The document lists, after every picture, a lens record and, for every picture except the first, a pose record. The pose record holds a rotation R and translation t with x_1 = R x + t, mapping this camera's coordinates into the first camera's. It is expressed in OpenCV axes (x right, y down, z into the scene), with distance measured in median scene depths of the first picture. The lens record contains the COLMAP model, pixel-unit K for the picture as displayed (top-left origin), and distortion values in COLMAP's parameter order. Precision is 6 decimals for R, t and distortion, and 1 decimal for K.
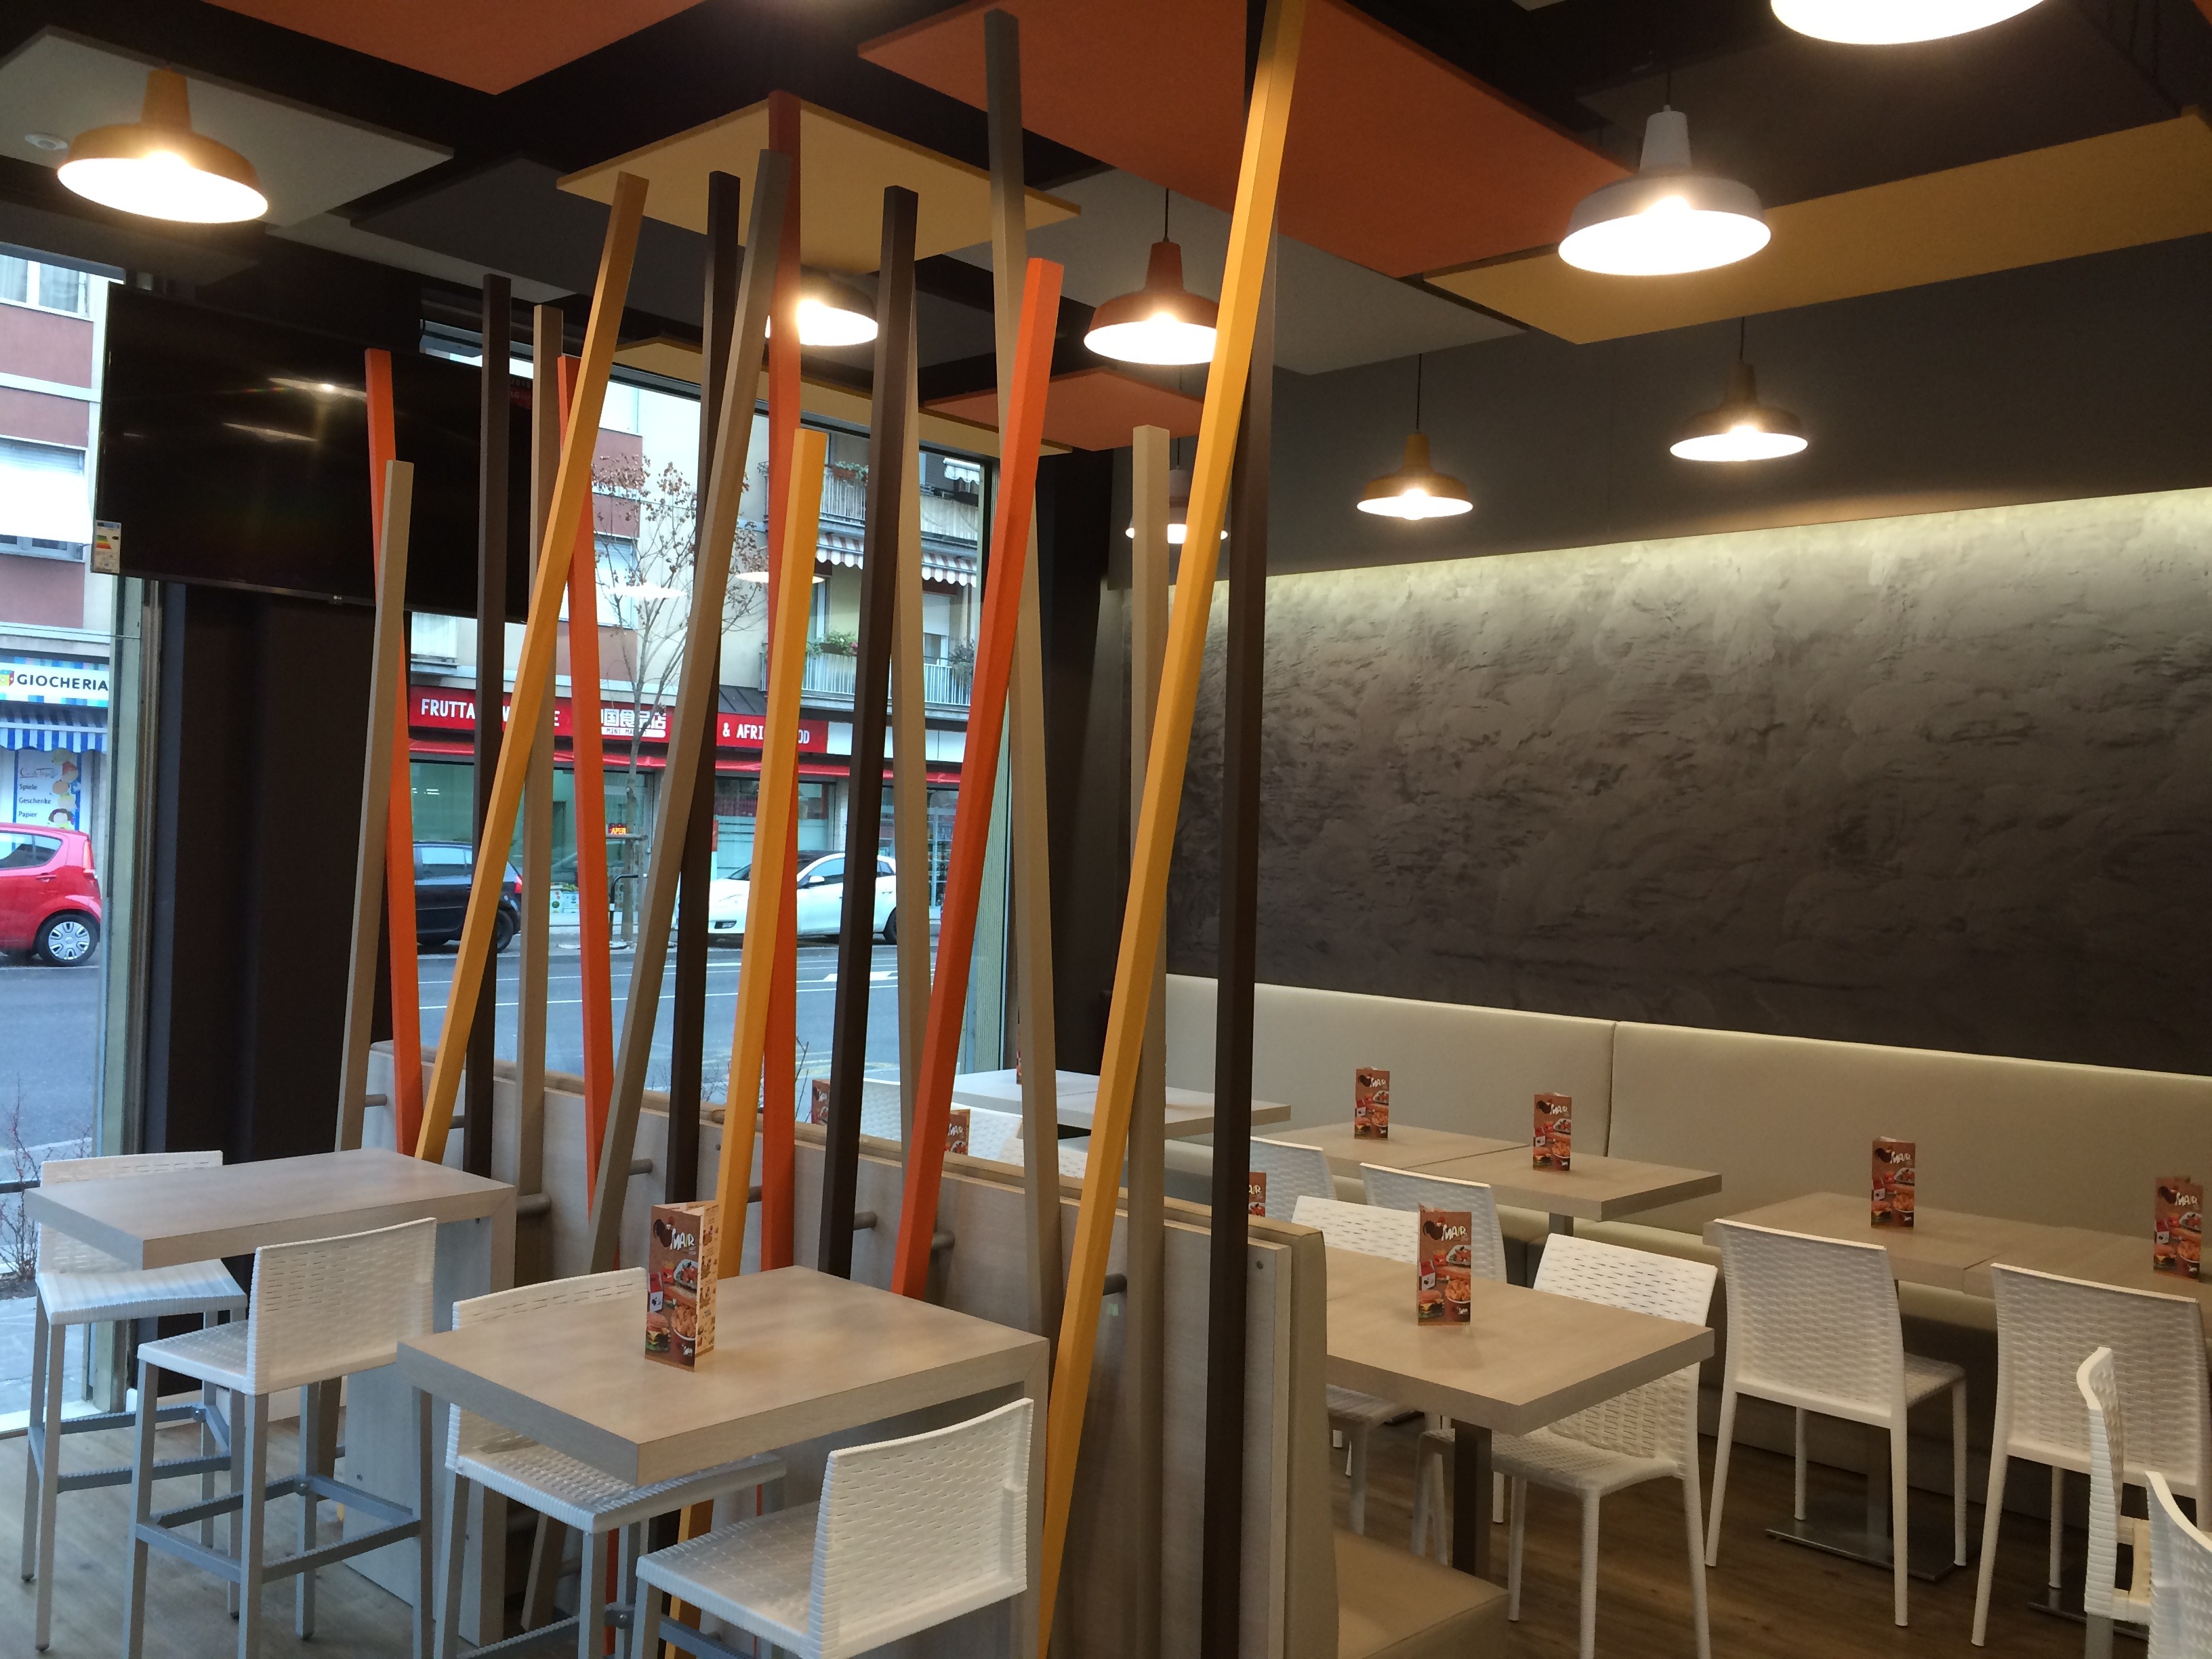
lens RADIAL K [[1872.3, 0, 1113.1], [0, 1872.3, 826.3], [0, 0, 1]] dist [0.094539, -0.116778]
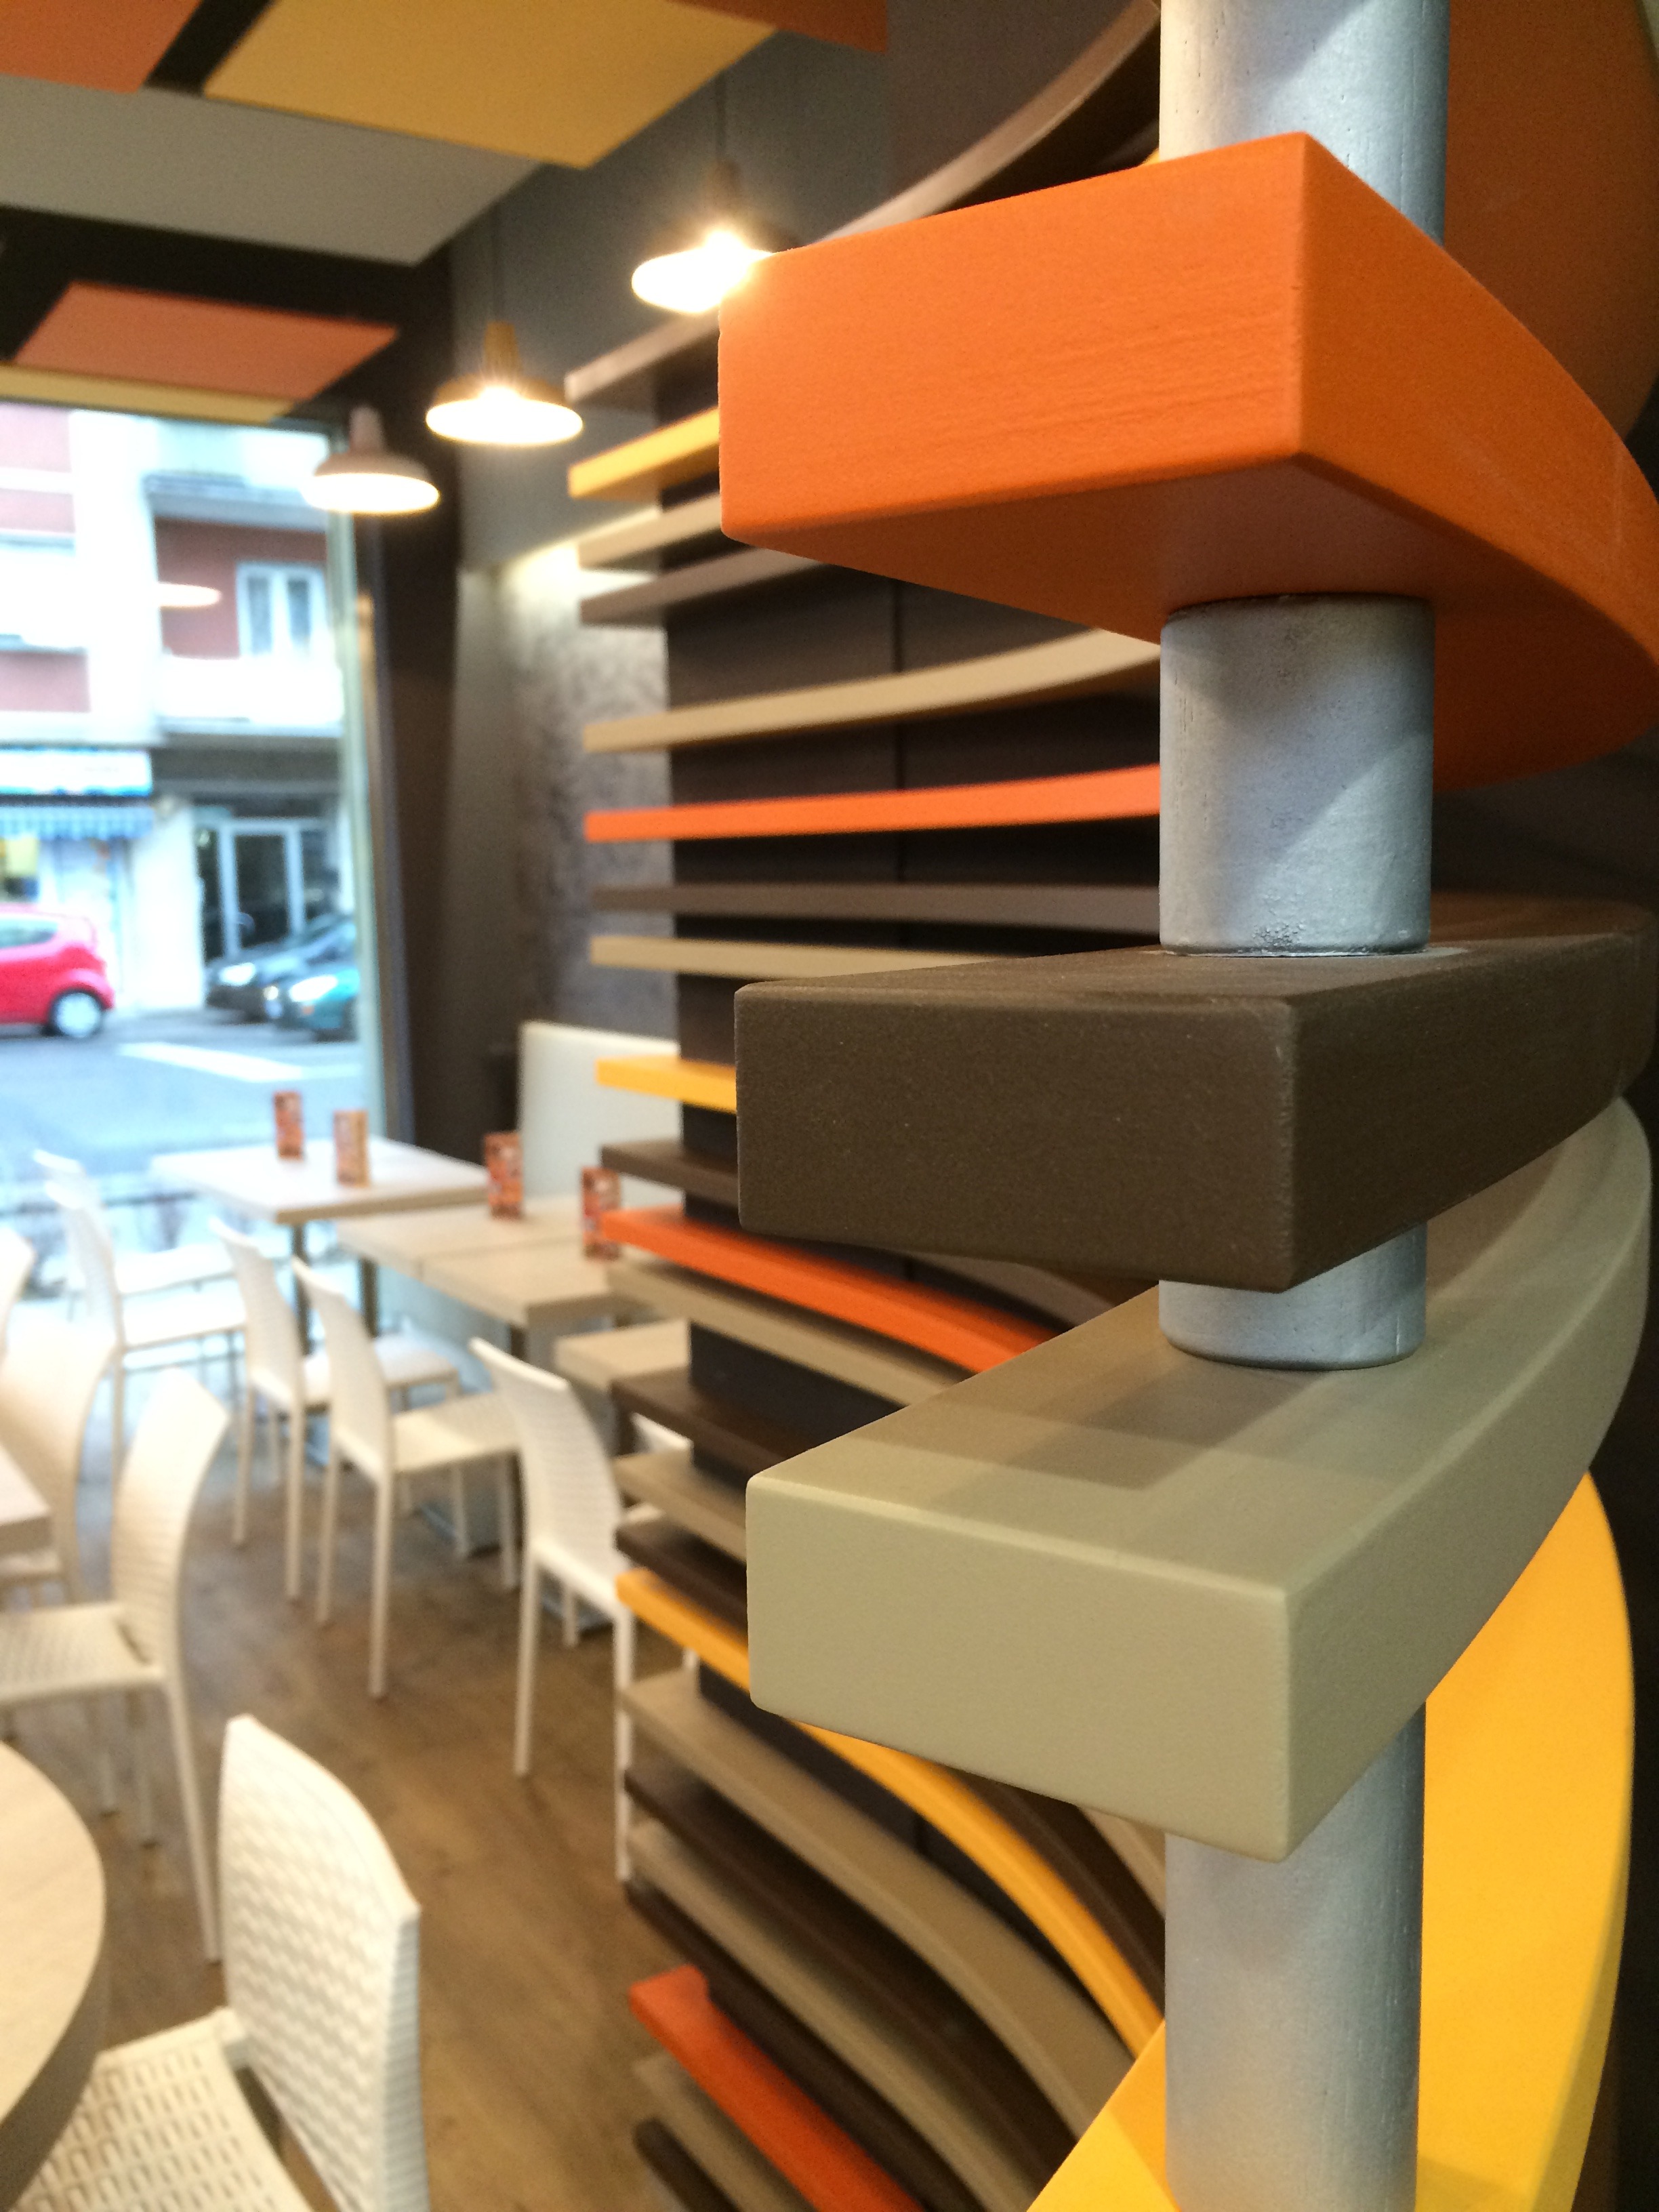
lens RADIAL K [[1910.4, 0, 829.5], [0, 1910.4, 1106.0], [0, 0, 1]] dist [0.076241, -0.125556]
pose [[0.967311, -0.022303, -0.252611, 0.446402], [0.053430, 0.991689, 0.117041, 0.022696], [0.247901, -0.126712, 0.960463, 0.214881]]
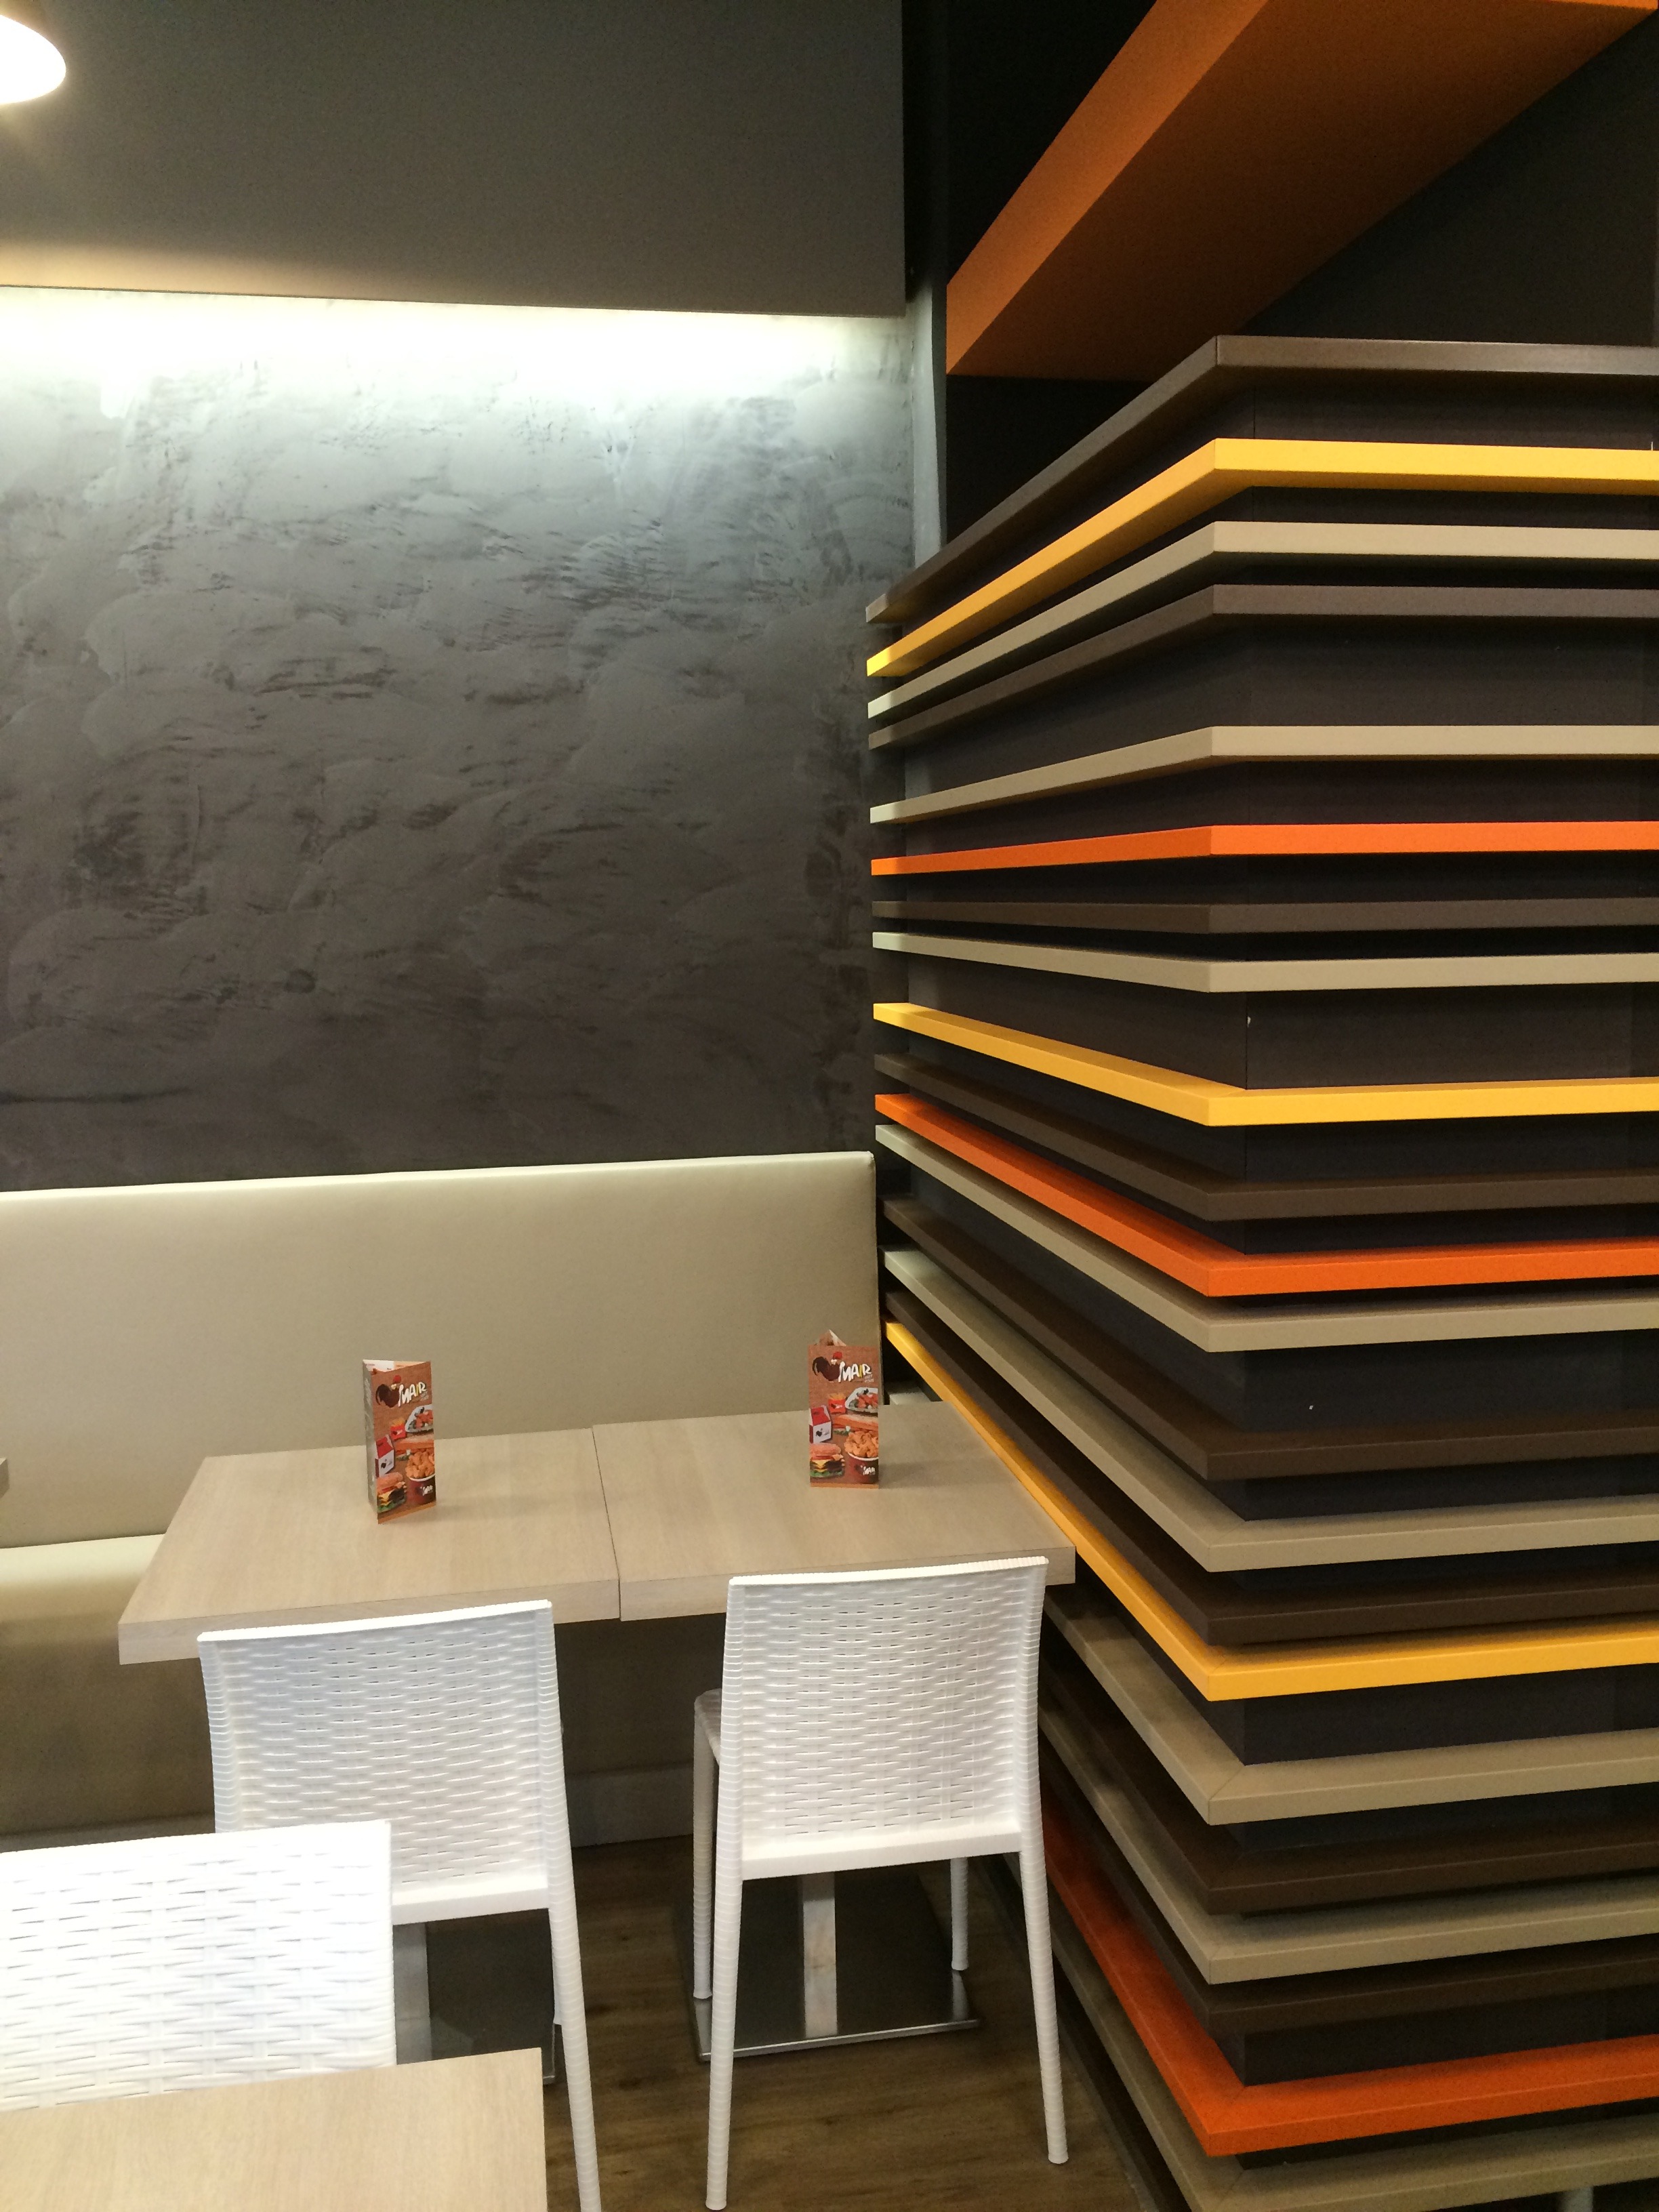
lens RADIAL K [[1884.6, 0, 838.5], [0, 1884.6, 1105.6], [0, 0, 1]] dist [0.088437, -0.112746]
pose [[0.602257, -0.131645, 0.787373, 0.035457], [0.032446, 0.989531, 0.140627, 0.007754], [-0.797643, -0.059147, 0.600223, 0.402513]]
